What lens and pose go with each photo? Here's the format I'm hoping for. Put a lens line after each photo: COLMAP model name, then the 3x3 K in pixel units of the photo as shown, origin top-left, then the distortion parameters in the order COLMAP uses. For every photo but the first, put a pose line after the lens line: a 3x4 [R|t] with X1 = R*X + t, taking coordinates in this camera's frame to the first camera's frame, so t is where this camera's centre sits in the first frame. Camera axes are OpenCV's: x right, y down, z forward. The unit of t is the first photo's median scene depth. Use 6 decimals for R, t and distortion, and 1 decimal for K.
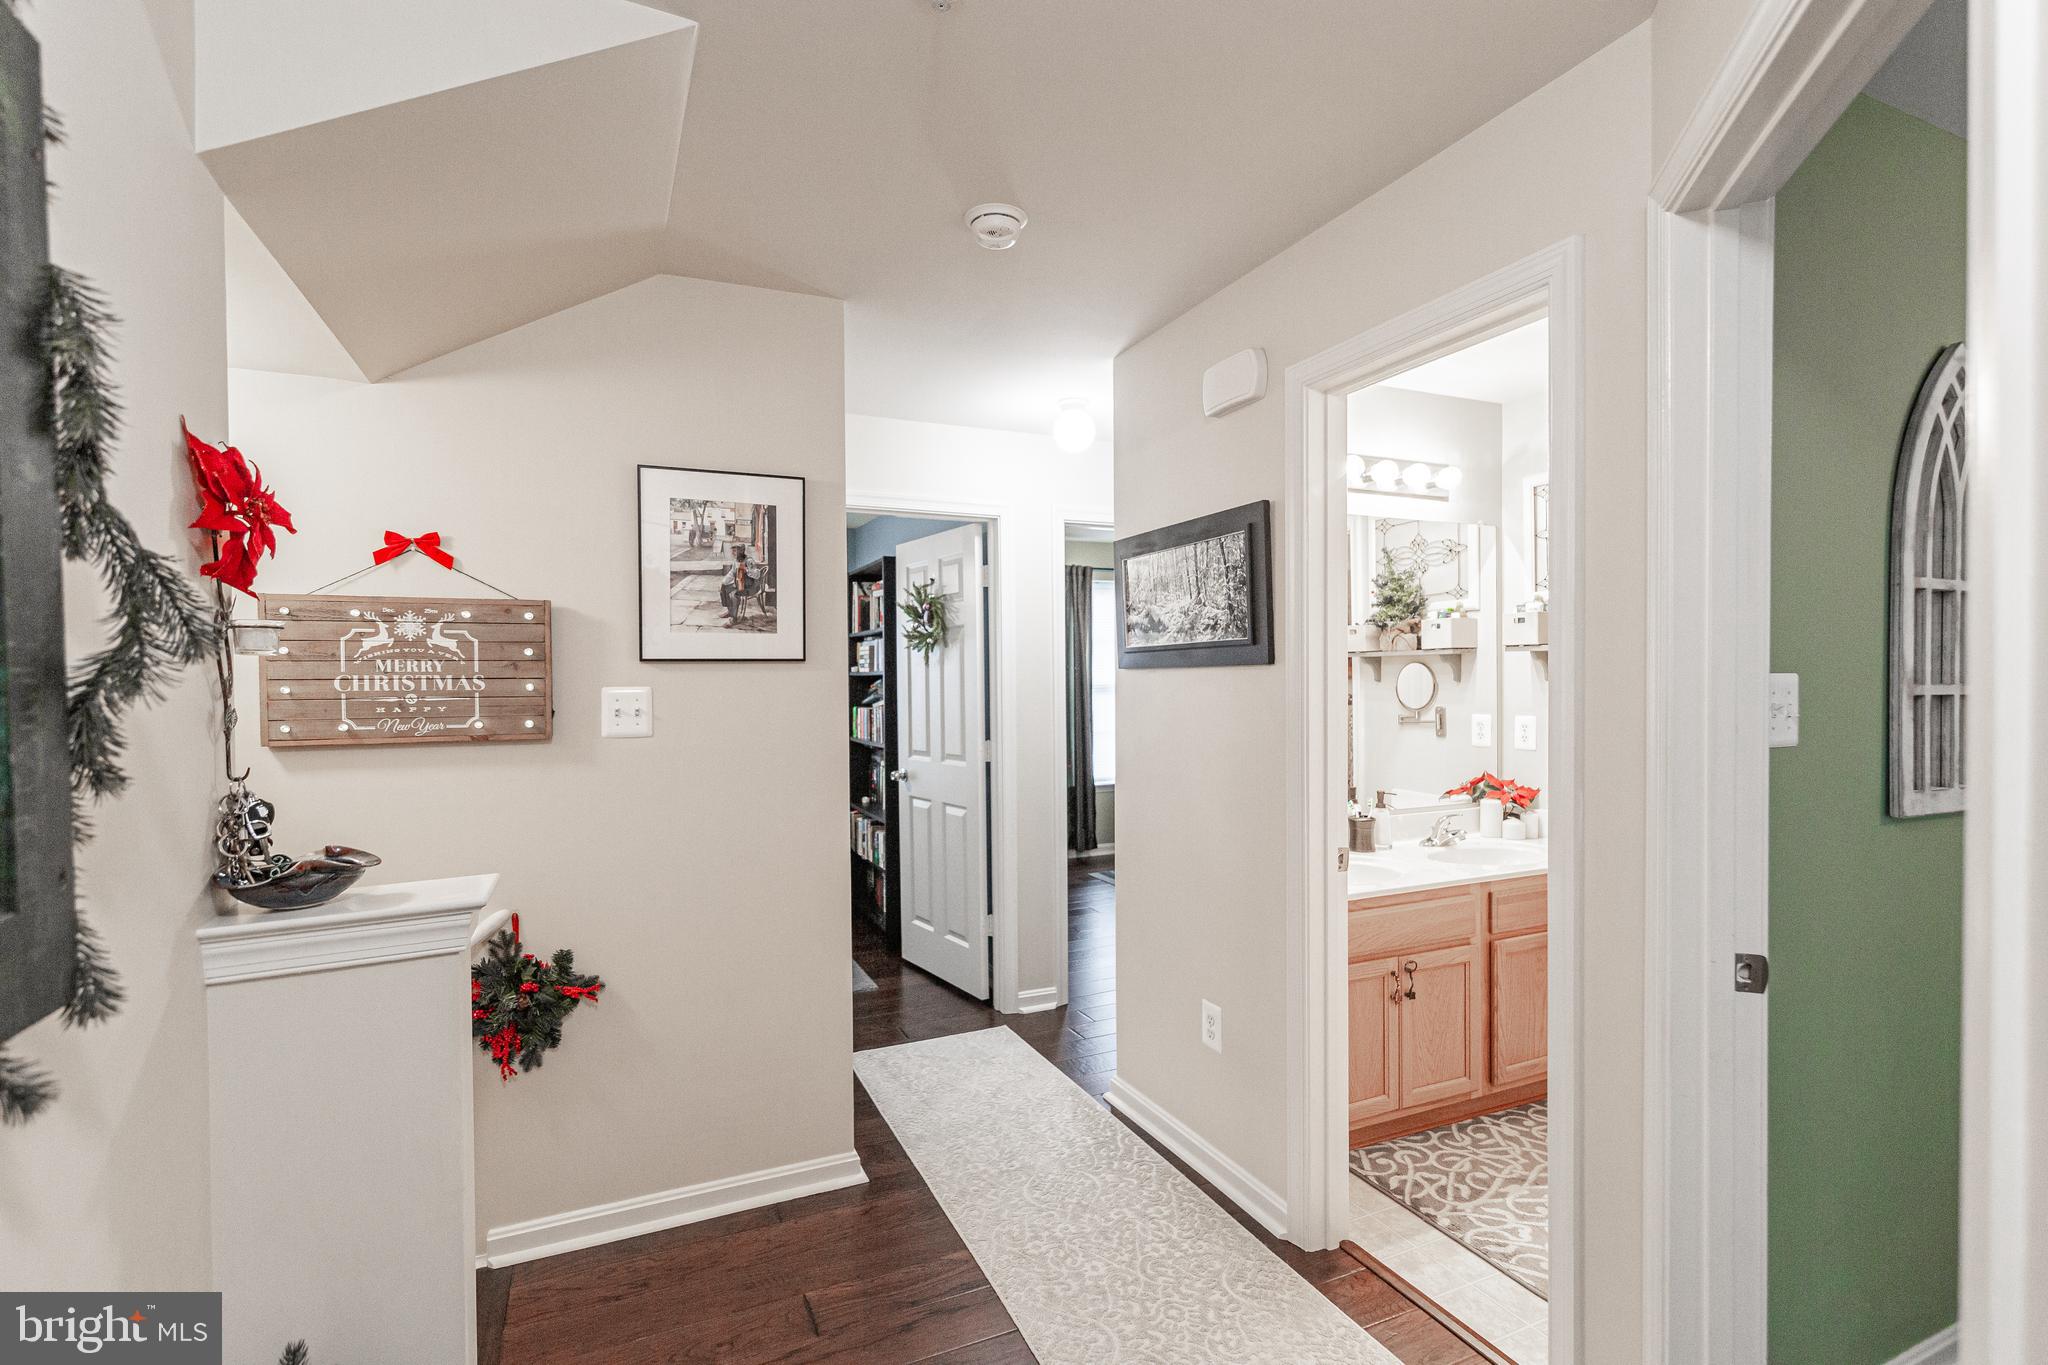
lens RADIAL K [[938.3, 0, 1021.2], [0, 938.3, 682.4], [0, 0, 1]] dist [0.002585, 0.000064]
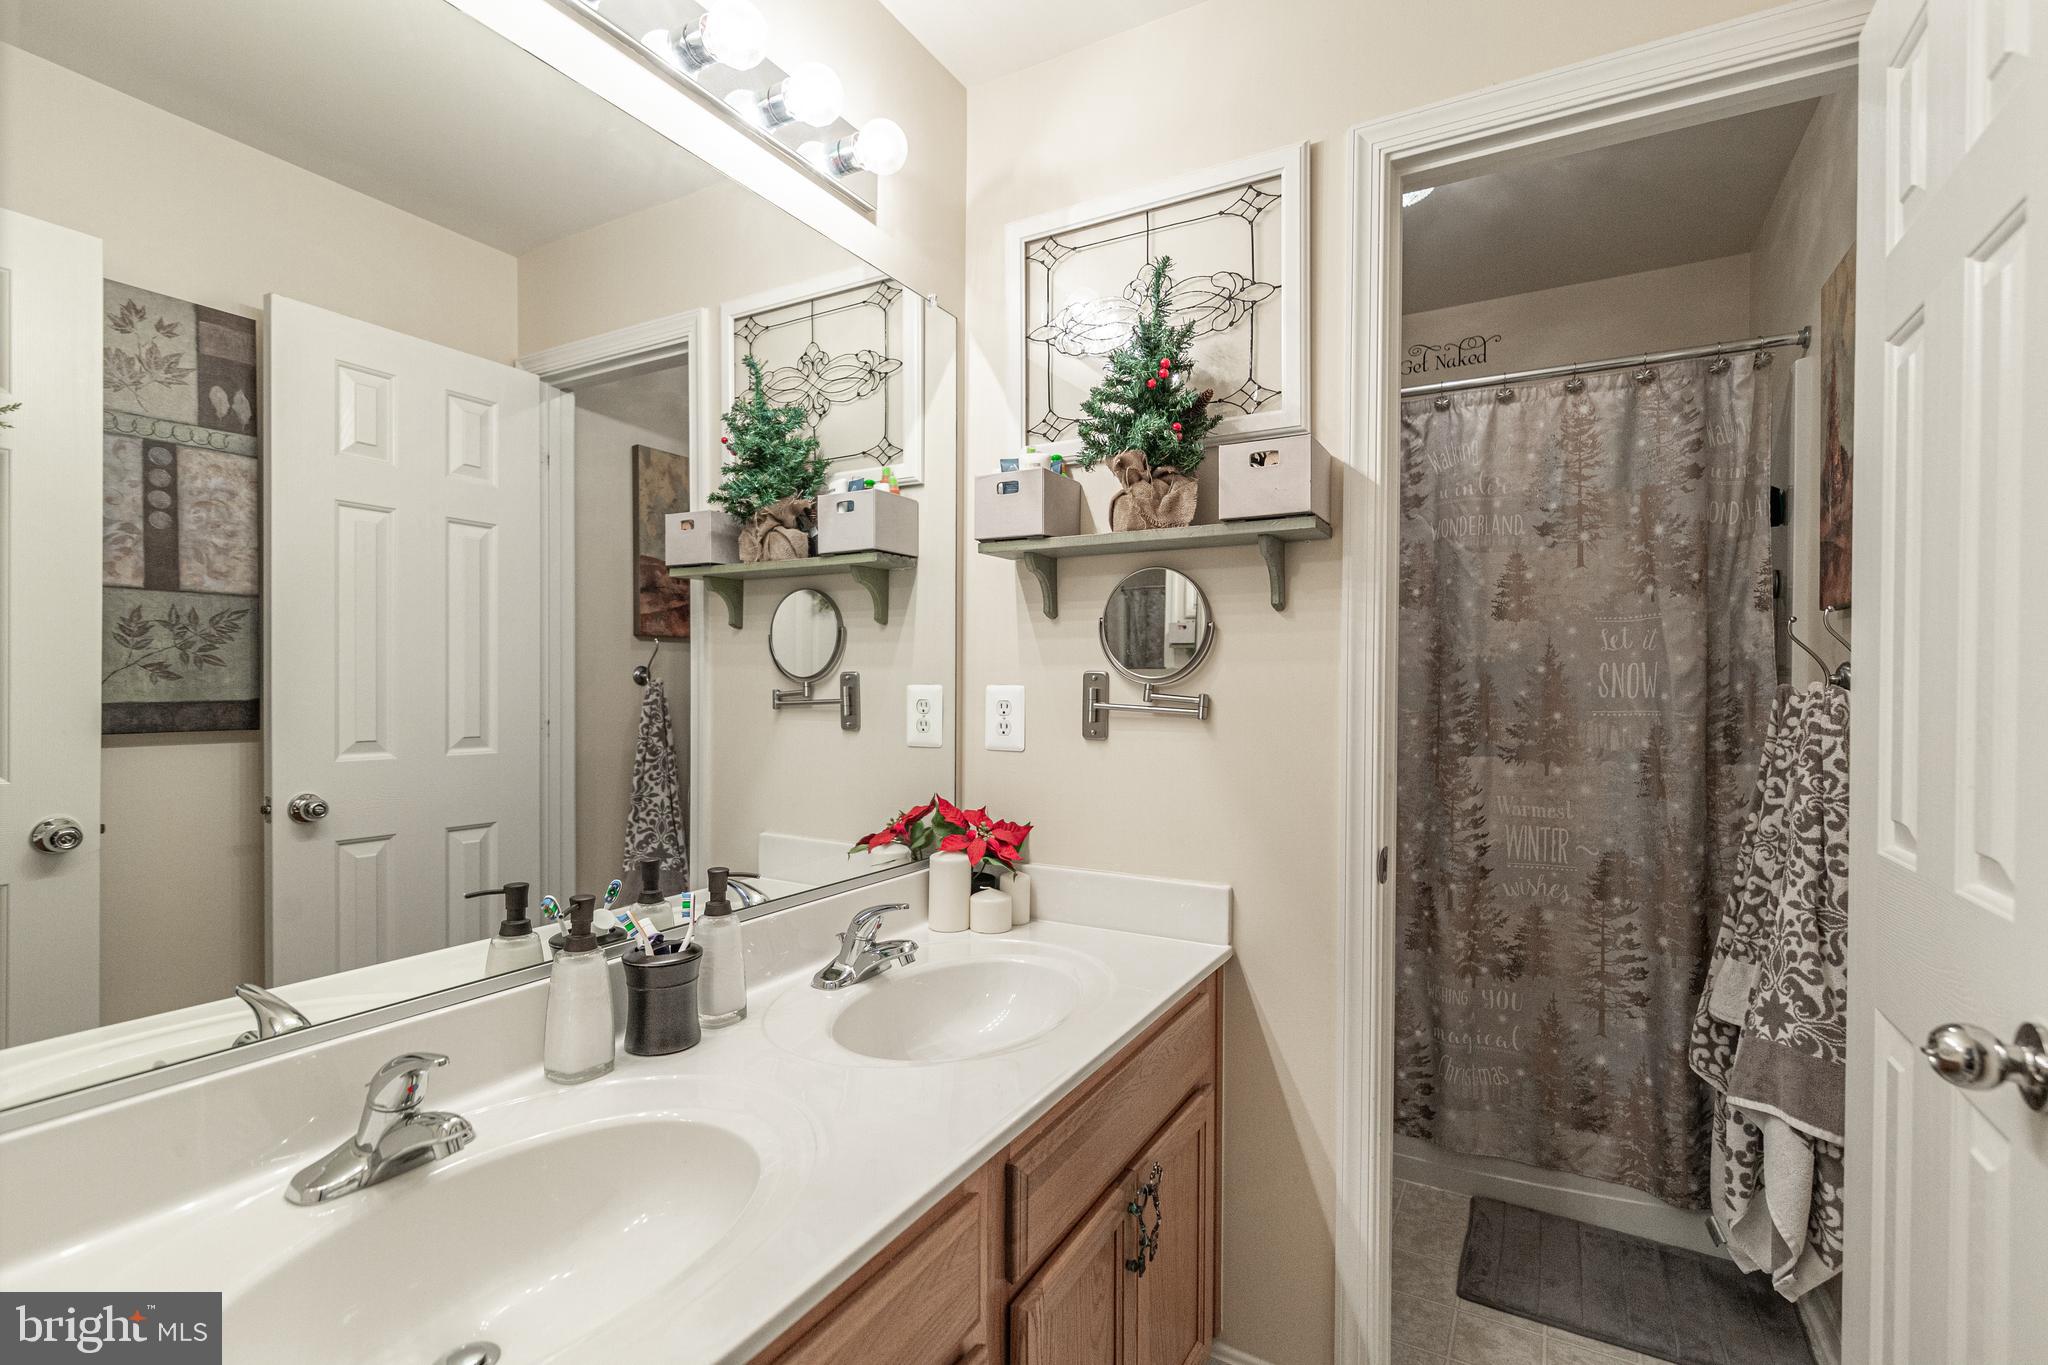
lens RADIAL K [[938.3, 0, 1023.3], [0, 938.3, 682.8], [0, 0, 1]] dist [0.002585, 0.000064]
pose [[0.806946, 0.009235, 0.590553, 0.227029], [-0.006466, 0.999956, -0.006802, 0.036213], [-0.590589, 0.001670, 0.806970, 0.547610]]
